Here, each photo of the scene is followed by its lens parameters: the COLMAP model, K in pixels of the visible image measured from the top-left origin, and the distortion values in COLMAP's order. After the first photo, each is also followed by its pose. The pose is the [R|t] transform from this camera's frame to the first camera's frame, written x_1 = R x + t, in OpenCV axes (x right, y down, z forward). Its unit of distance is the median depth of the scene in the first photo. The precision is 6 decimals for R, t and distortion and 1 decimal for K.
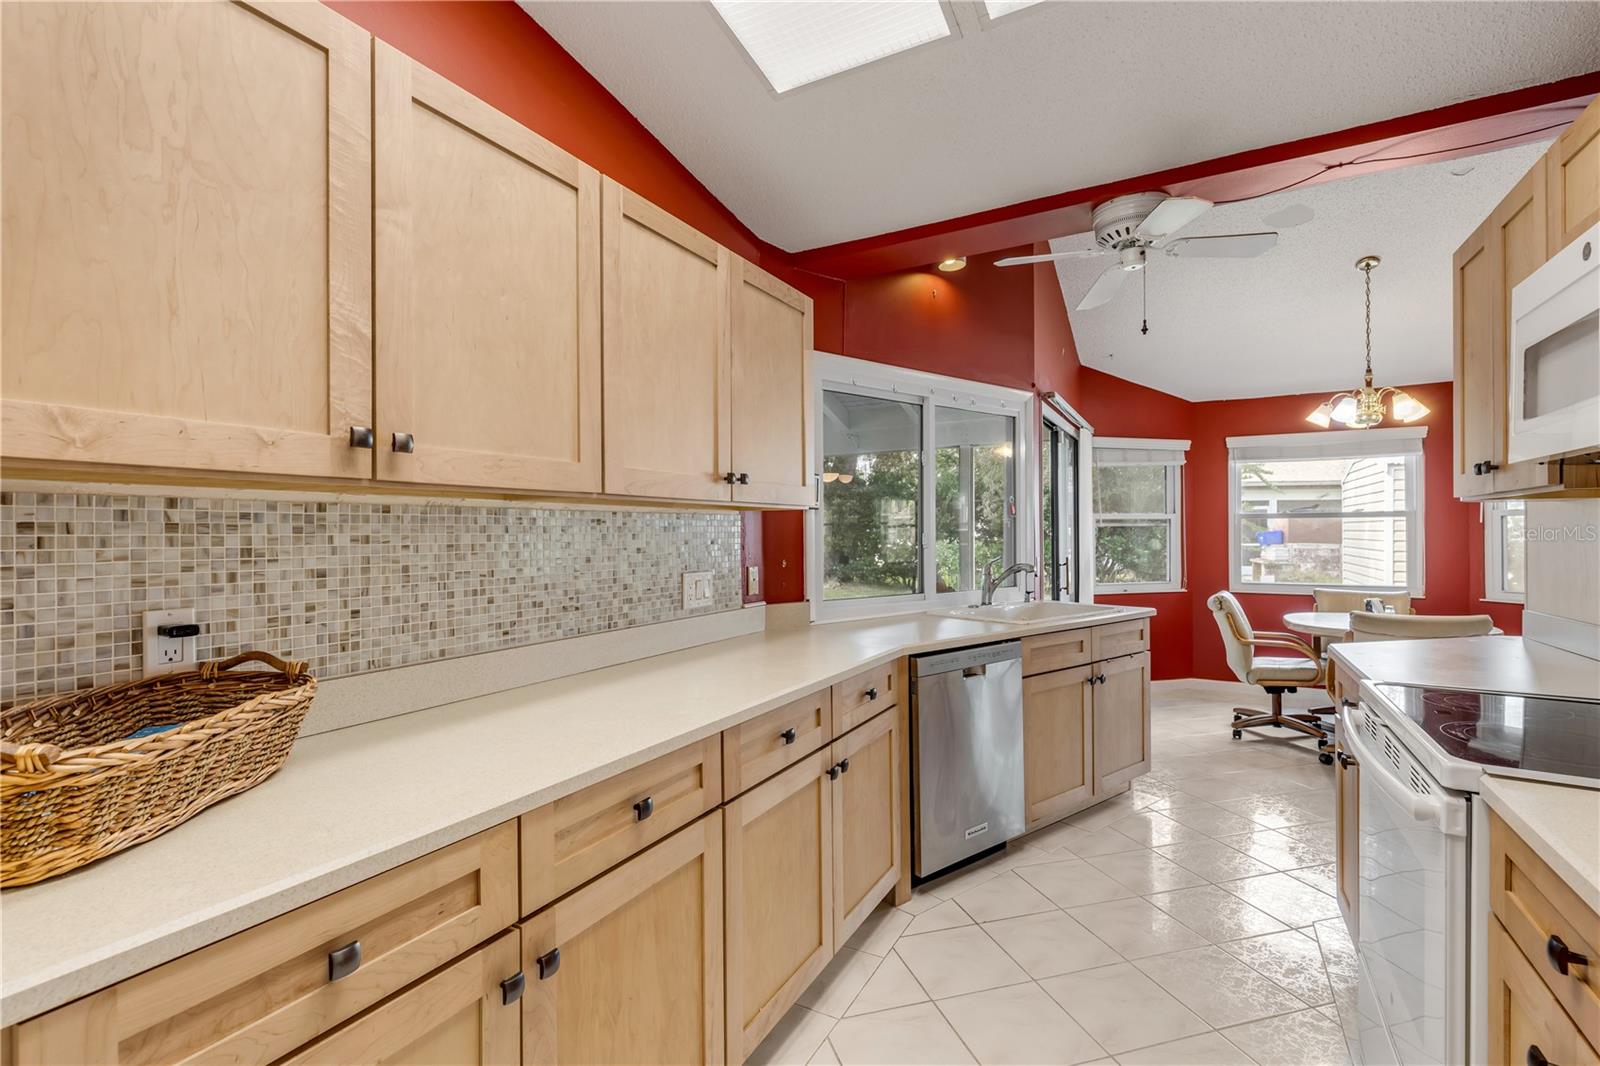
lens RADIAL K [[725.8, 0, 778.9], [0, 725.8, 547.7], [0, 0, 1]] dist [0.010835, -0.004463]
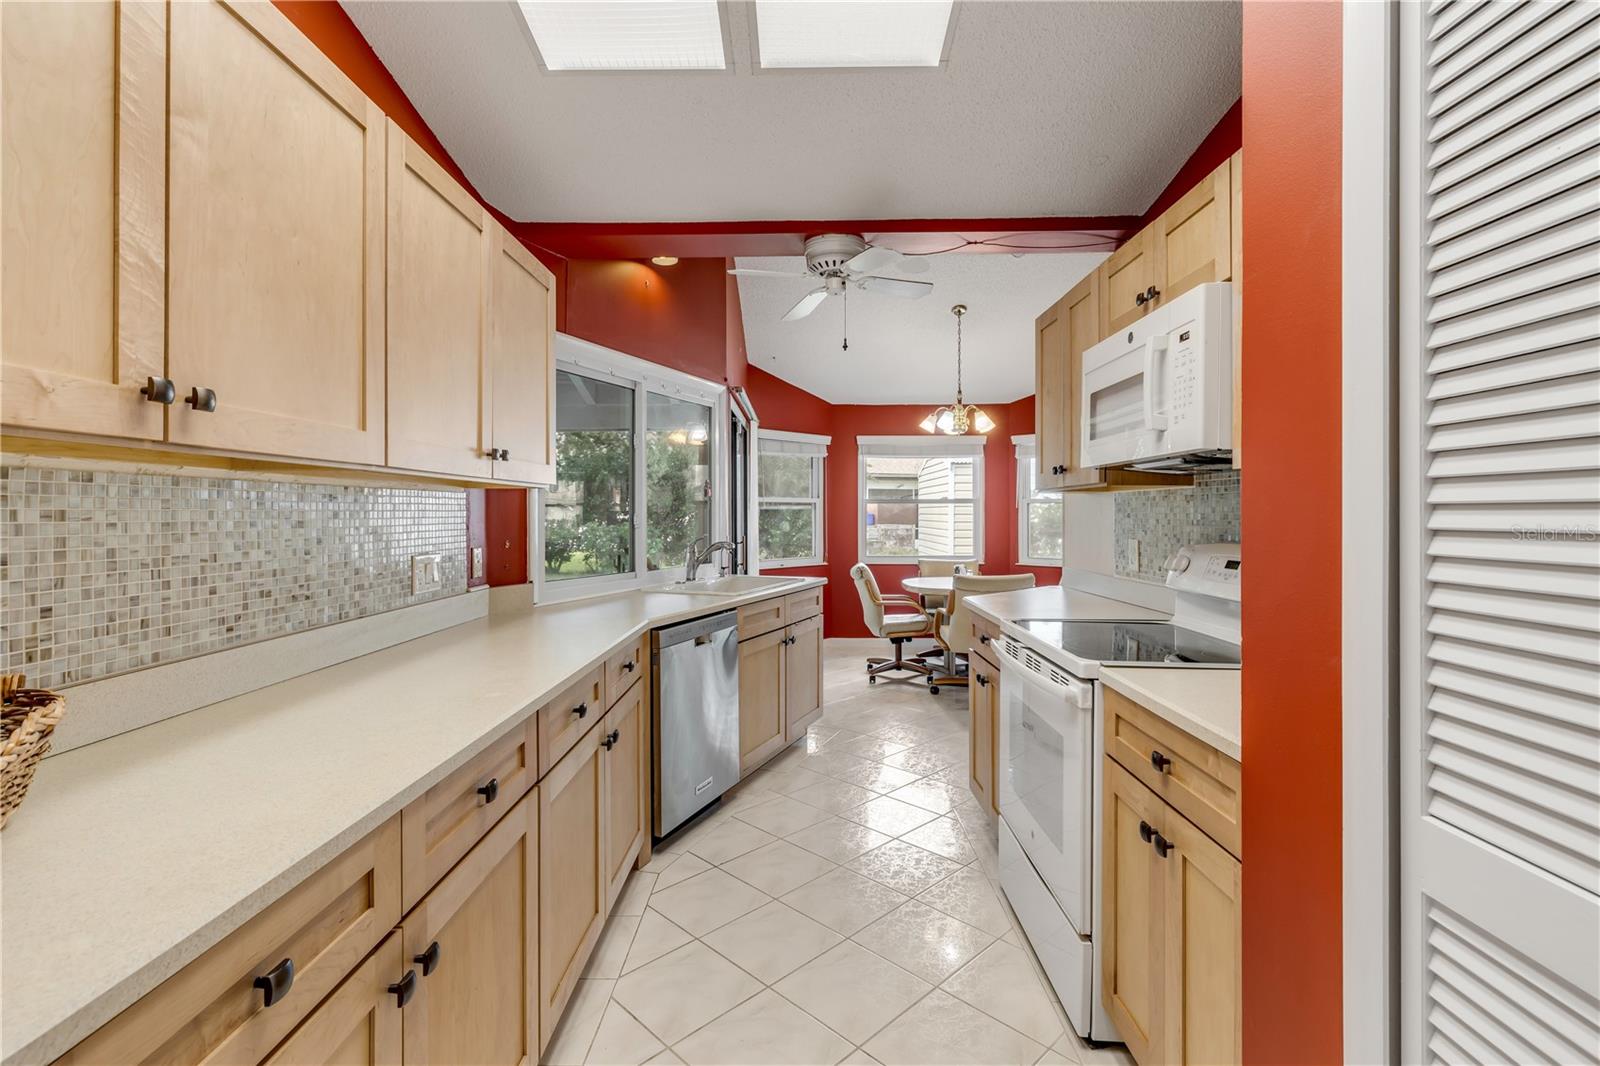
lens RADIAL K [[740.2, 0, 771.4], [0, 740.2, 530.7], [0, 0, 1]] dist [0.006023, -0.000560]
pose [[0.883521, -0.006165, 0.468351, -0.198058], [0.005789, 0.999981, 0.002241, 0.005363], [-0.468355, 0.000732, 0.883540, -0.037094]]
